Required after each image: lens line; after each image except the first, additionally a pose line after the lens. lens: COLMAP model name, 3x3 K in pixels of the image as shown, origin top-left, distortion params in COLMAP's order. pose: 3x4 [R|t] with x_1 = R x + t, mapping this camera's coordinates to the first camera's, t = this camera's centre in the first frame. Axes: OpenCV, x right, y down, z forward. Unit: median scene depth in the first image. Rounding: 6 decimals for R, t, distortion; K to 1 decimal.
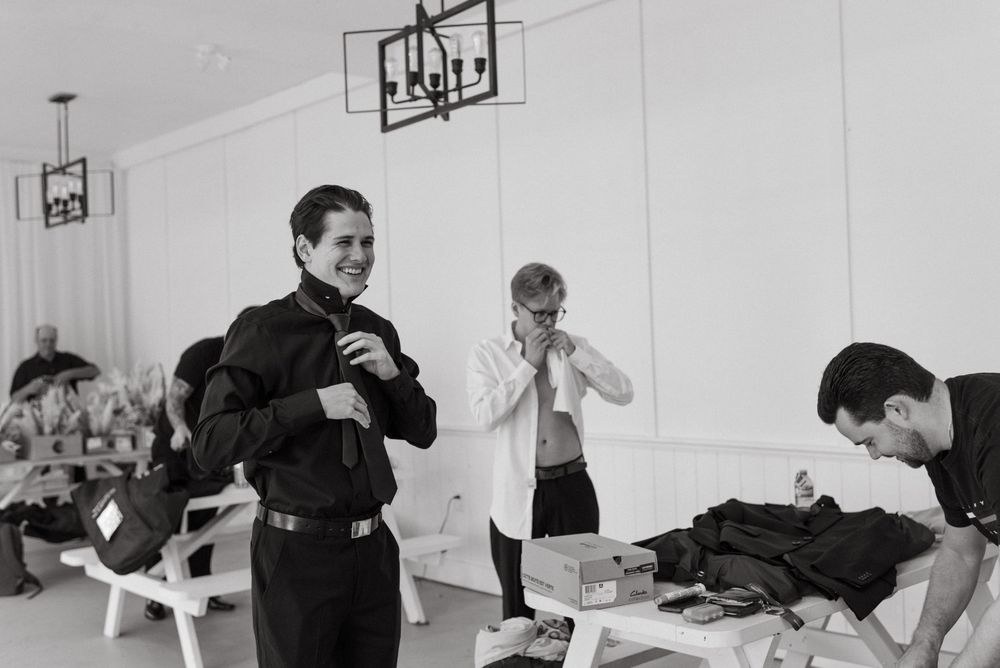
lens RADIAL K [[1009.7, 0, 500.0], [0, 1009.7, 334.0], [0, 0, 1]] dist [-0.075140, 0.029078]
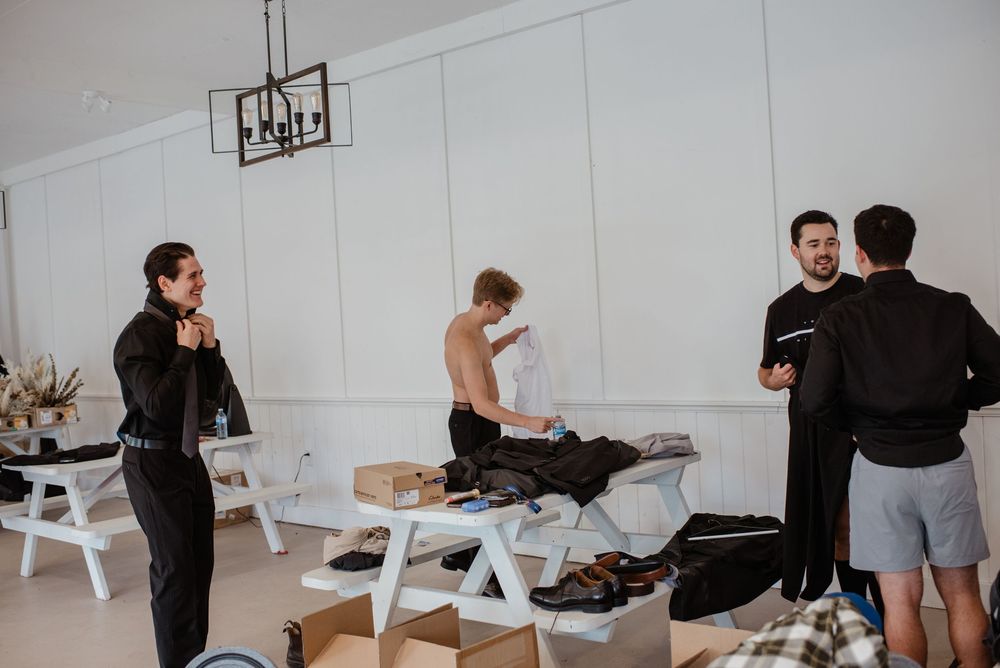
lens RADIAL K [[1009.7, 0, 500.0], [0, 1009.7, 334.0], [0, 0, 1]] dist [-0.075140, 0.029078]
pose [[0.988508, -0.025247, 0.149044, 0.014159], [0.023138, 0.999606, 0.015862, -0.000729], [-0.149386, -0.012231, 0.988703, -0.330069]]
